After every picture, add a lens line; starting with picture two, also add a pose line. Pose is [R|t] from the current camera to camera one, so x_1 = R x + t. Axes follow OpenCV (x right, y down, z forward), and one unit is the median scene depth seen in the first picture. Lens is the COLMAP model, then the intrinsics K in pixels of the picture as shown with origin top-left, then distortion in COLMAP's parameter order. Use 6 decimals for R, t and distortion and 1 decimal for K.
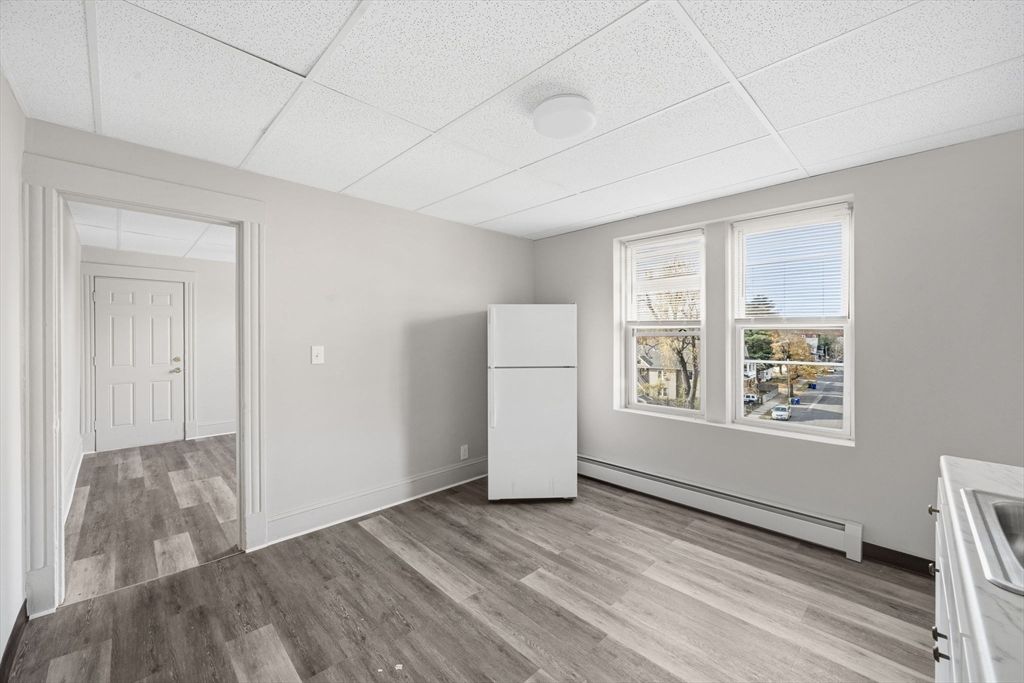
lens RADIAL K [[407.9, 0, 521.6], [0, 407.9, 337.2], [0, 0, 1]] dist [0.002885, 0.000185]
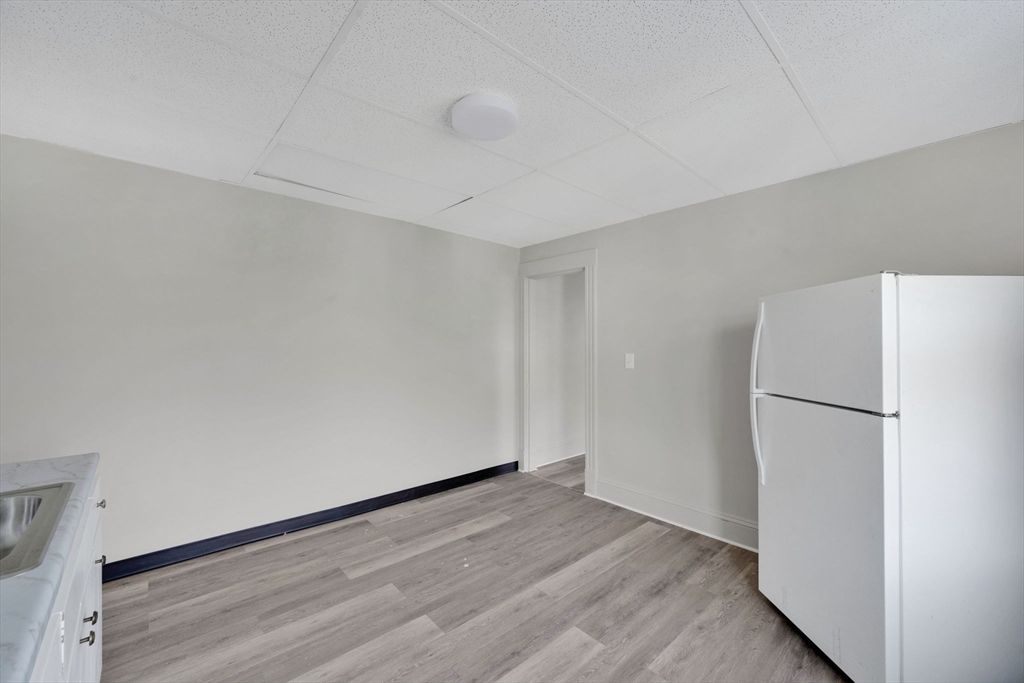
lens RADIAL K [[407.9, 0, 521.1], [0, 407.9, 348.1], [0, 0, 1]] dist [0.002885, 0.000185]
pose [[-0.044399, 0.005026, -0.999001, 0.810801], [-0.003146, 0.999982, 0.005170, 0.000735], [0.999009, 0.003372, -0.044383, 0.866487]]
